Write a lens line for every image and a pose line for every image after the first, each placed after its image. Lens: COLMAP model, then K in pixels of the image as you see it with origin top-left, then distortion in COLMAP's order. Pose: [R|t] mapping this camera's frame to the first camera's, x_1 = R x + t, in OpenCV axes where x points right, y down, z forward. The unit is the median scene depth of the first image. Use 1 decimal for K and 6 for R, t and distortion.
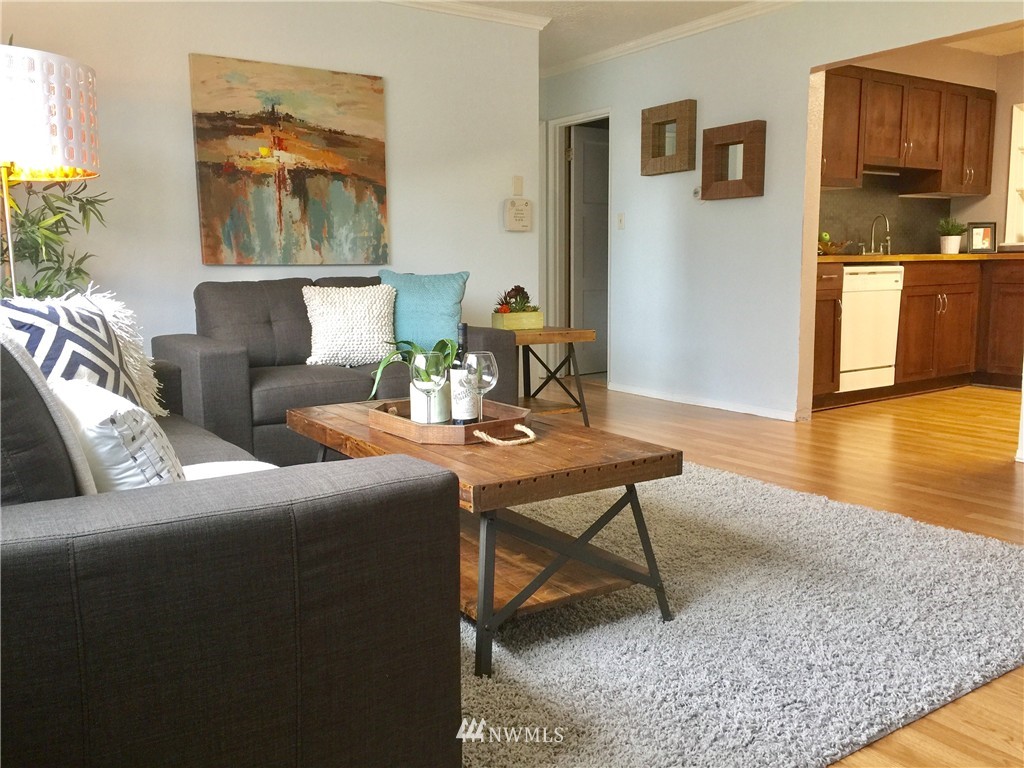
lens RADIAL K [[872.0, 0, 511.8], [0, 872.0, 378.6], [0, 0, 1]] dist [-0.006196, -0.013388]
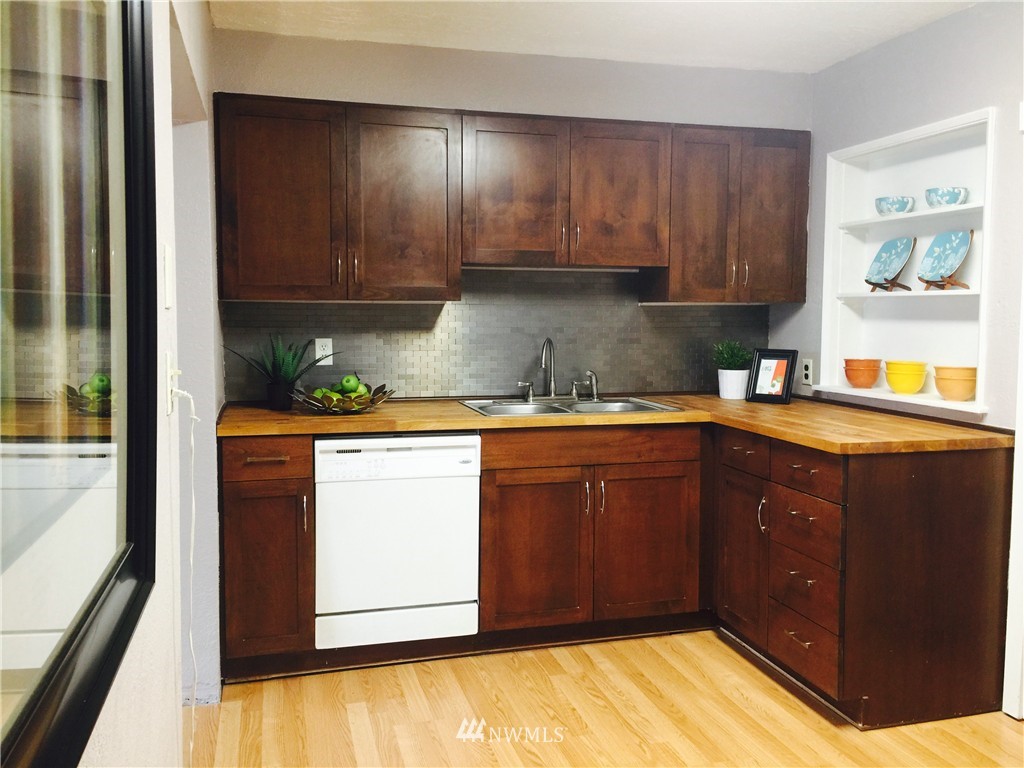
lens RADIAL K [[872.0, 0, 510.9], [0, 872.0, 386.5], [0, 0, 1]] dist [-0.006196, -0.013388]
pose [[0.948980, 0.032821, -0.313625, 0.640600], [-0.052615, 0.997107, -0.054855, -0.128772], [0.310917, 0.068557, 0.947961, 0.433534]]
